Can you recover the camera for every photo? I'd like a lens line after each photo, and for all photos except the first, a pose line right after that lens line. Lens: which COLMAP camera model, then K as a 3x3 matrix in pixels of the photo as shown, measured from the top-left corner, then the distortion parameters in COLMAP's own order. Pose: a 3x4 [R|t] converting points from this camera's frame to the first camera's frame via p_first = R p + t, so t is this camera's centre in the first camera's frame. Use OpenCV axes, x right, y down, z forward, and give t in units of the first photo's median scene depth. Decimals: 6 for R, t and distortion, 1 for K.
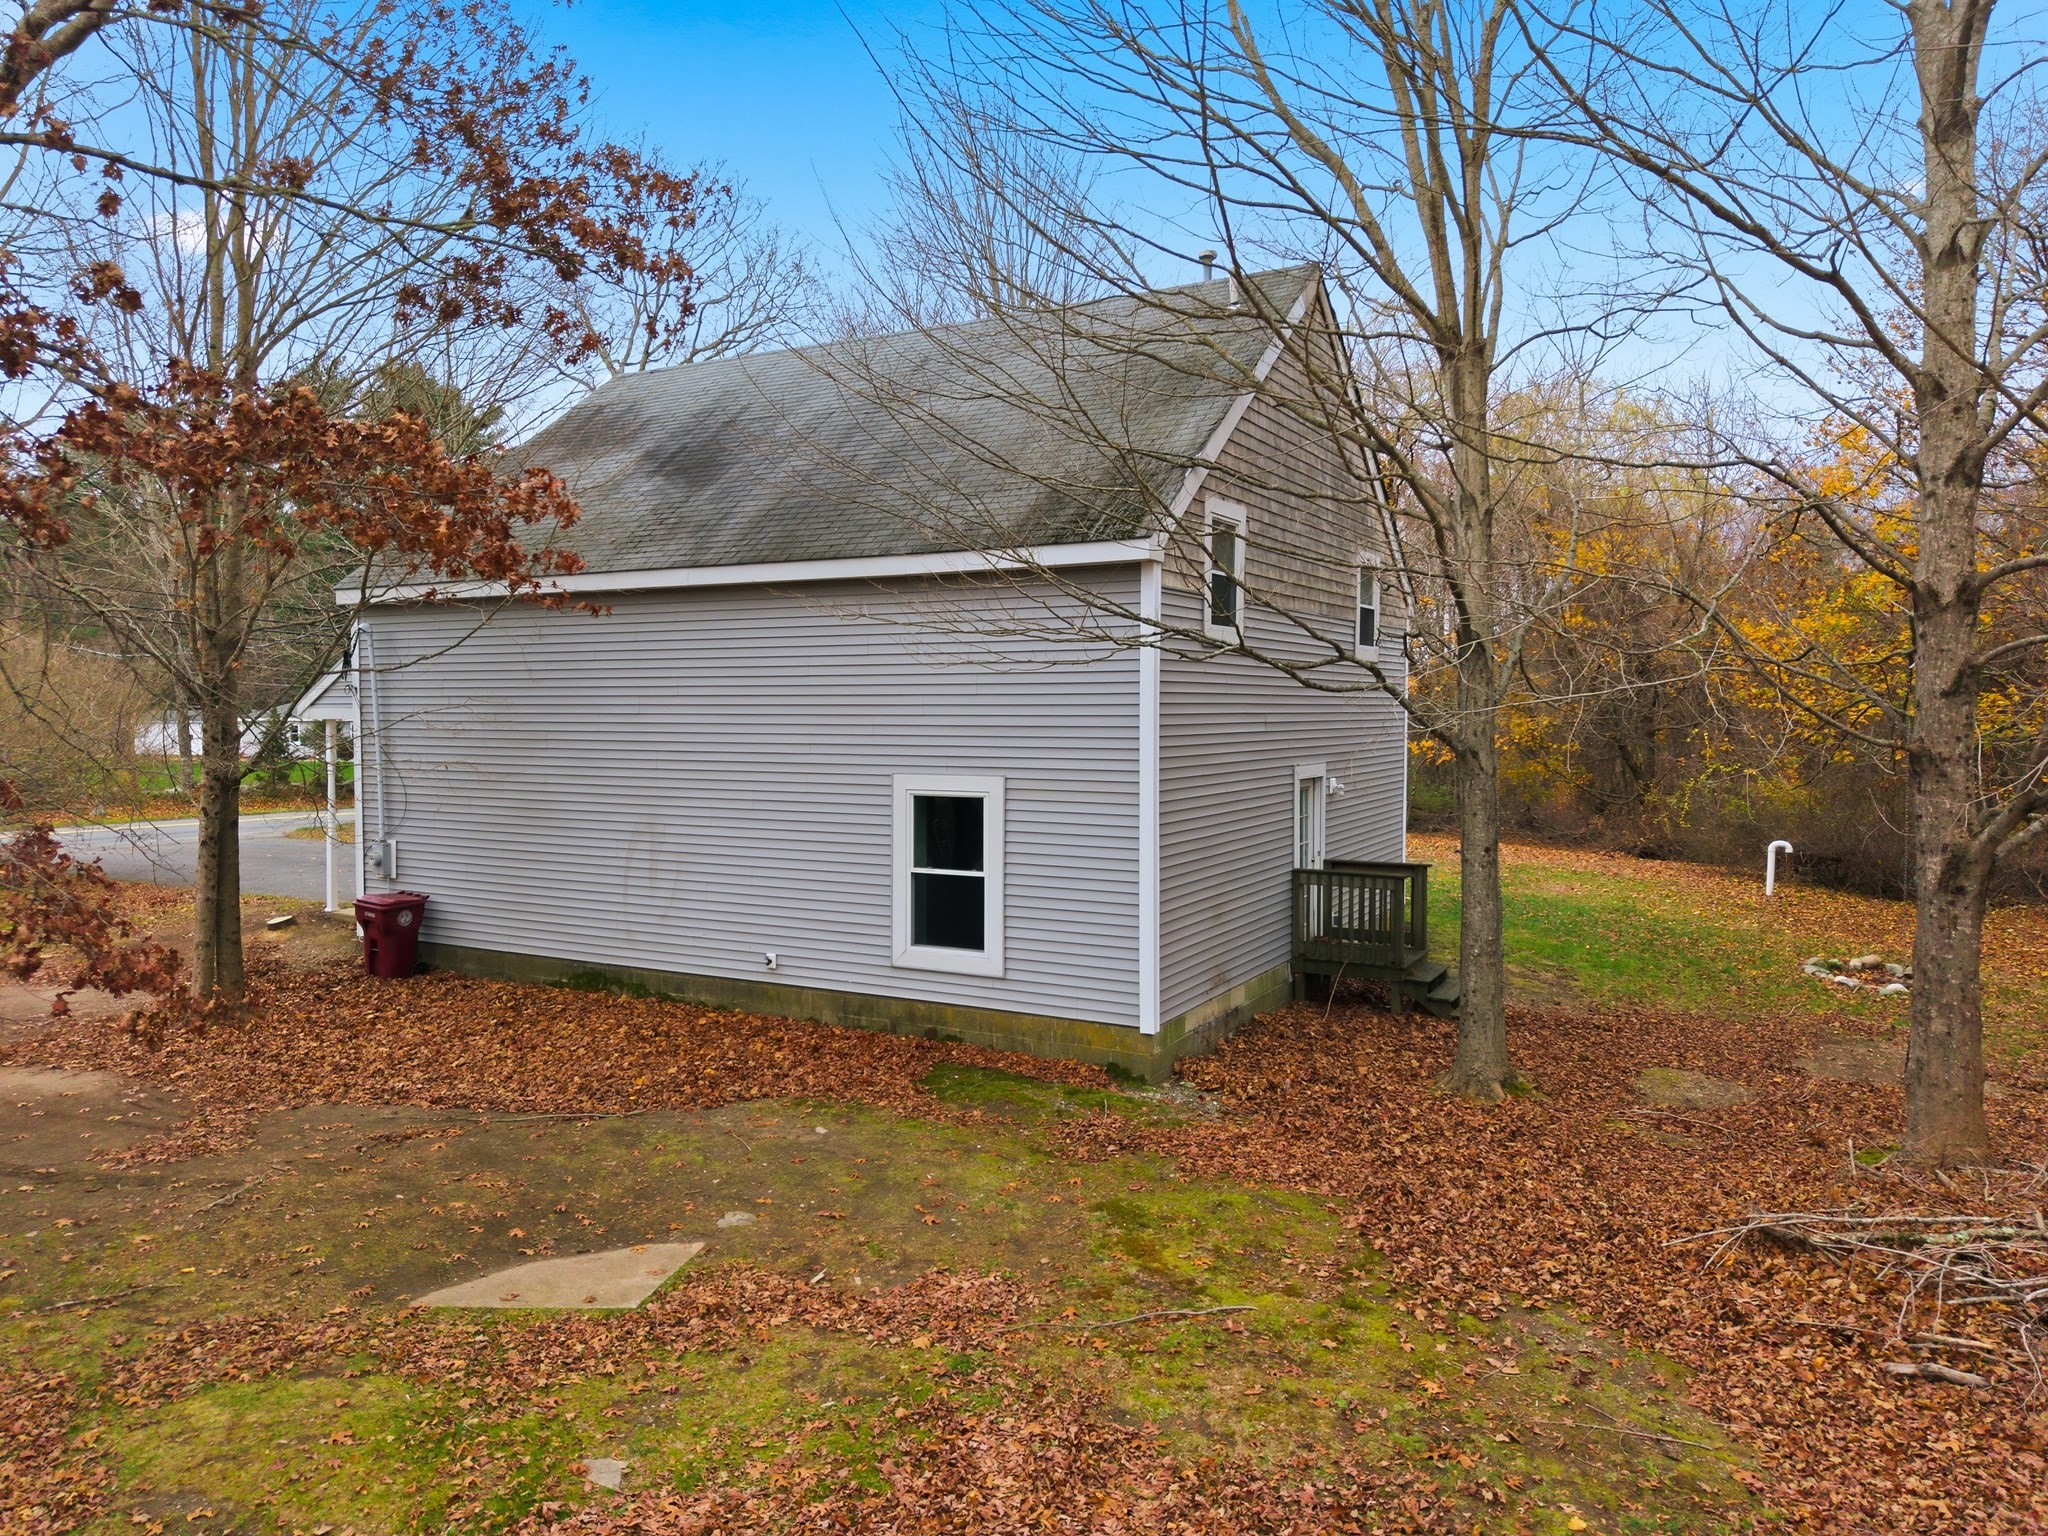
lens RADIAL K [[1399.7, 0, 999.1], [0, 1399.7, 757.5], [0, 0, 1]] dist [0.042486, -0.056679]
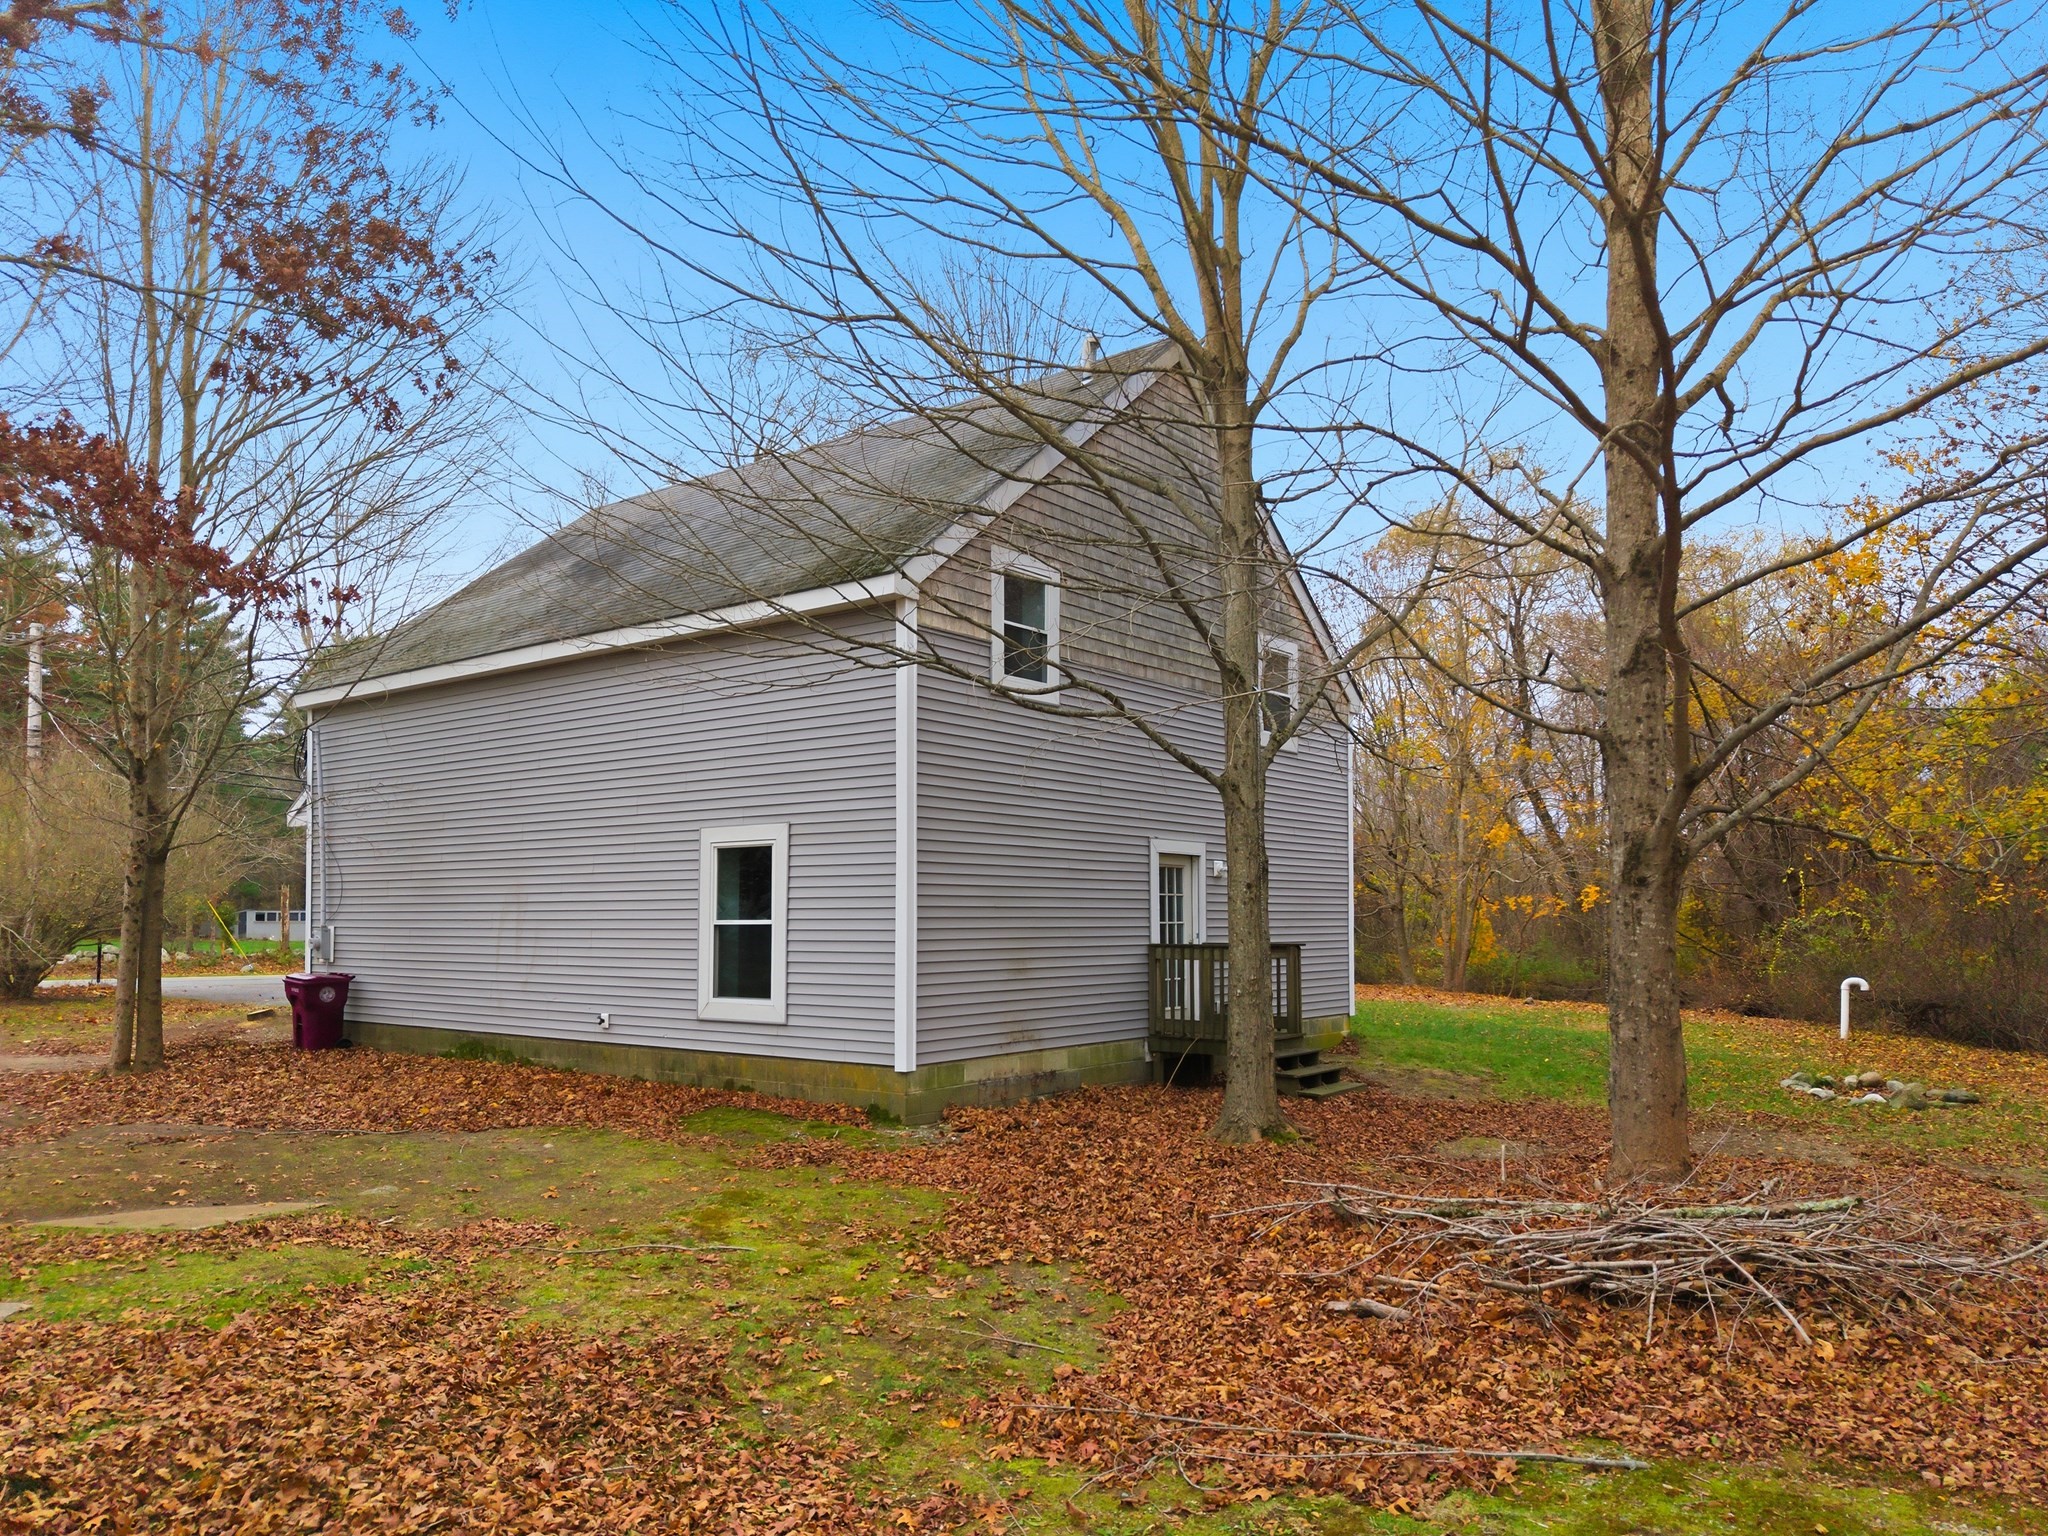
lens RADIAL K [[1444.2, 0, 1017.7], [0, 1444.2, 885.9], [0, 0, 1]] dist [0.003412, 0.001552]
pose [[0.988030, -0.002334, -0.154244, 0.323757], [-0.007631, 0.997922, -0.063983, 0.122758], [0.154072, 0.064394, 0.985959, 0.004174]]
